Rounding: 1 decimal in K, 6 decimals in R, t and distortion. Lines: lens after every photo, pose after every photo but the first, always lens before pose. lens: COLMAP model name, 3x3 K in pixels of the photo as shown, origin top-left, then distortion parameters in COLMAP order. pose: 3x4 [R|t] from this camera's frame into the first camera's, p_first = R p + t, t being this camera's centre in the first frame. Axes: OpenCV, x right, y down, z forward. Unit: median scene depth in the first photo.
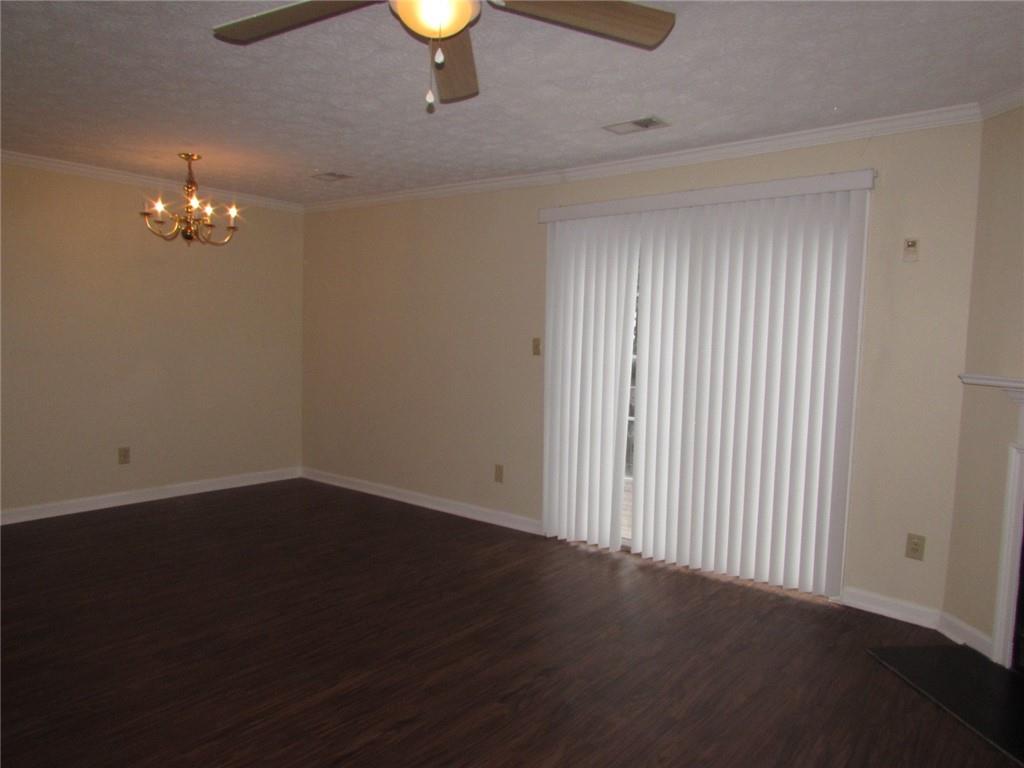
lens RADIAL K [[721.3, 0, 519.9], [0, 721.3, 387.2], [0, 0, 1]] dist [-0.042466, 0.023513]
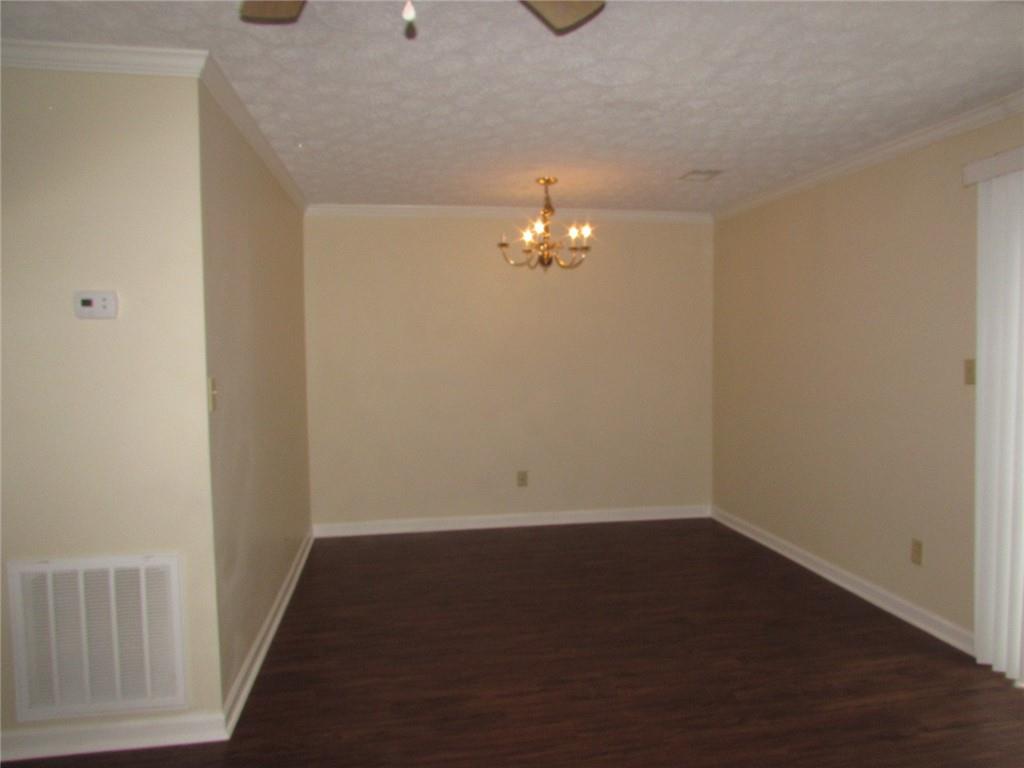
lens RADIAL K [[721.3, 0, 510.8], [0, 721.3, 387.5], [0, 0, 1]] dist [-0.042466, 0.023513]
pose [[0.748588, 0.002104, -0.663032, 0.150521], [-0.019207, 0.999644, -0.018513, -0.021390], [0.662757, 0.026594, 0.748362, 0.235587]]
